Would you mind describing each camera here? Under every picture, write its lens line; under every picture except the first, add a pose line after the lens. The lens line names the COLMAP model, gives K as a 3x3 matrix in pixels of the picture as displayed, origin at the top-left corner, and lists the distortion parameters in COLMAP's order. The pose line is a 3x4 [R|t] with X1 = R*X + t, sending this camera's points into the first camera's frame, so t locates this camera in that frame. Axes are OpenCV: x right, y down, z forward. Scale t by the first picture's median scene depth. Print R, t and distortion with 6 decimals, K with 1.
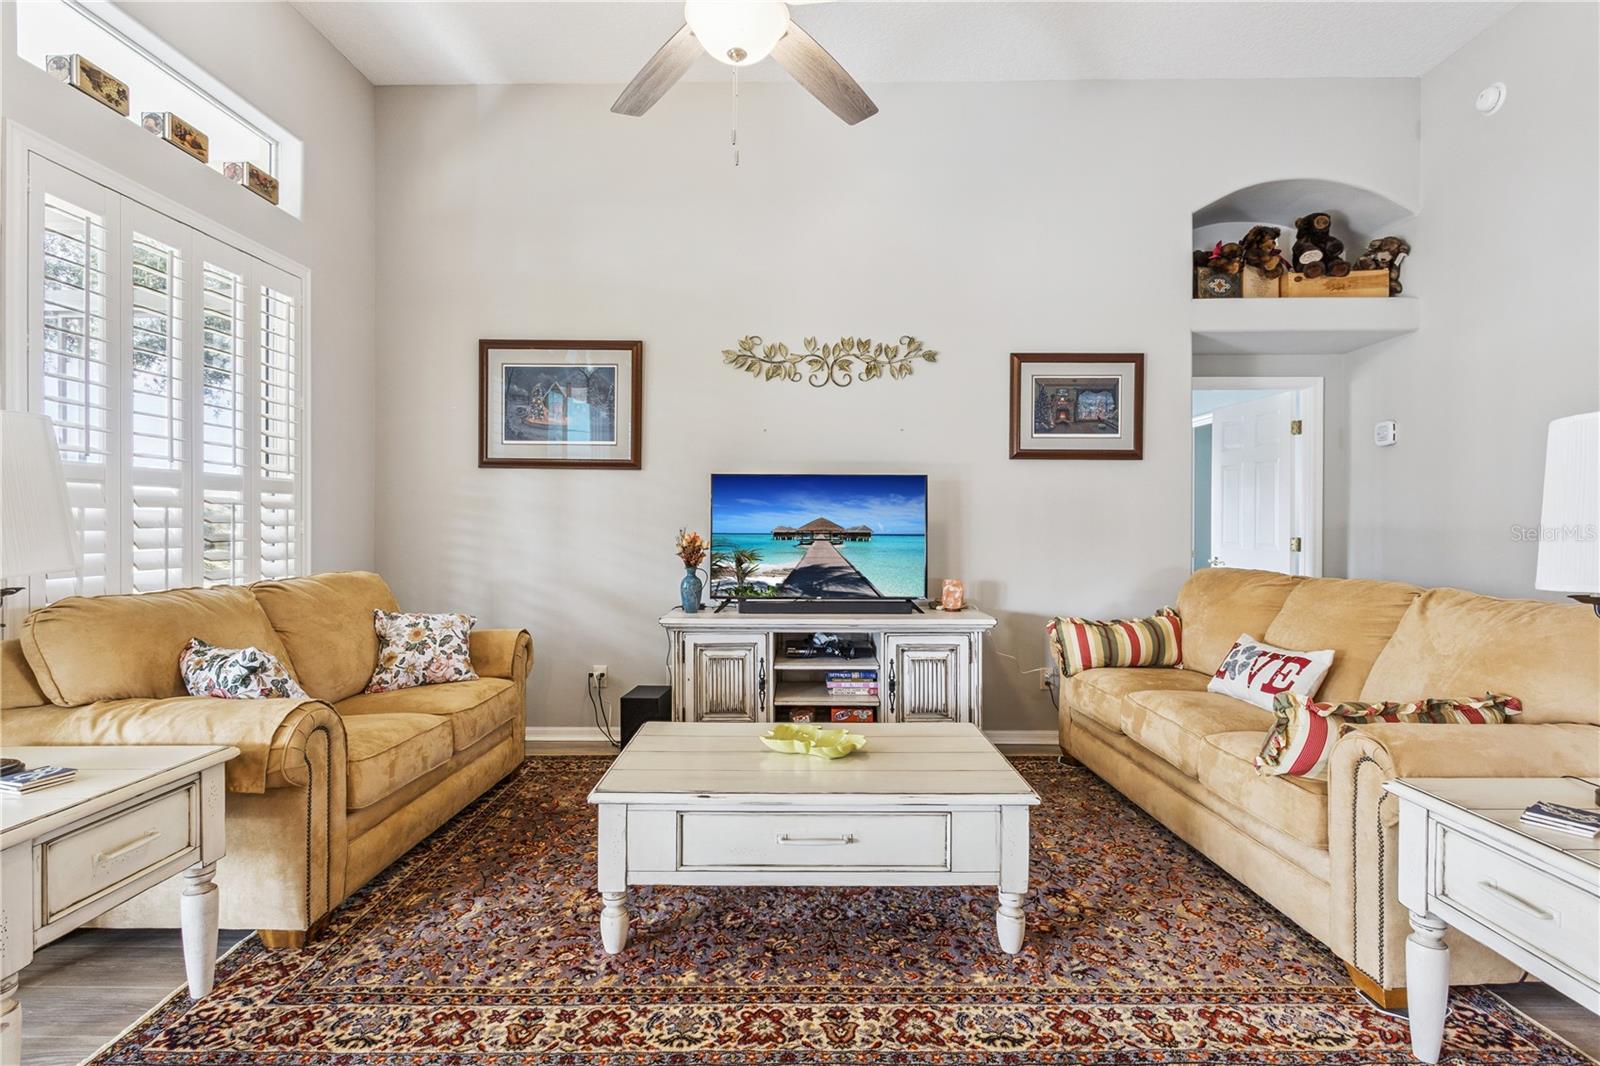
lens RADIAL K [[779.6, 0, 799.0], [0, 779.6, 526.8], [0, 0, 1]] dist [-0.000669, 0.001888]
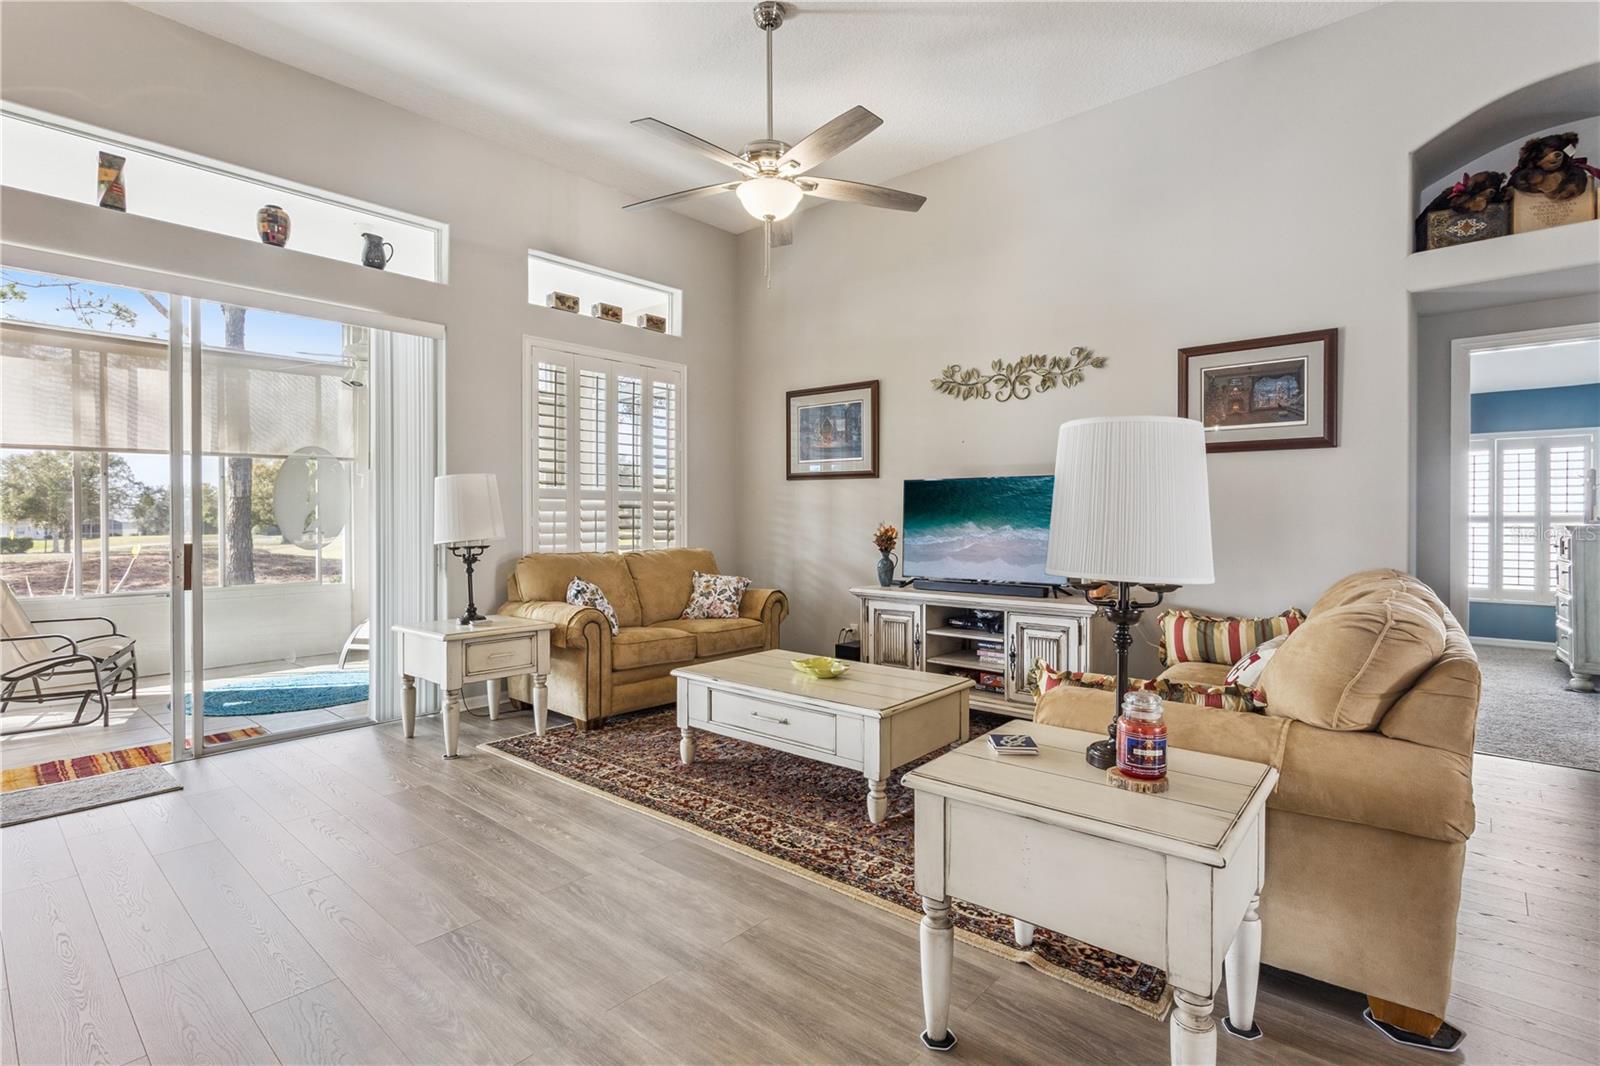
lens RADIAL K [[779.6, 0, 805.8], [0, 779.6, 523.6], [0, 0, 1]] dist [-0.000669, 0.001888]
pose [[0.756787, 0.003239, -0.653653, 0.650417], [-0.001866, 0.999994, 0.002795, 0.000600], [0.653658, -0.000895, 0.756789, -0.087841]]
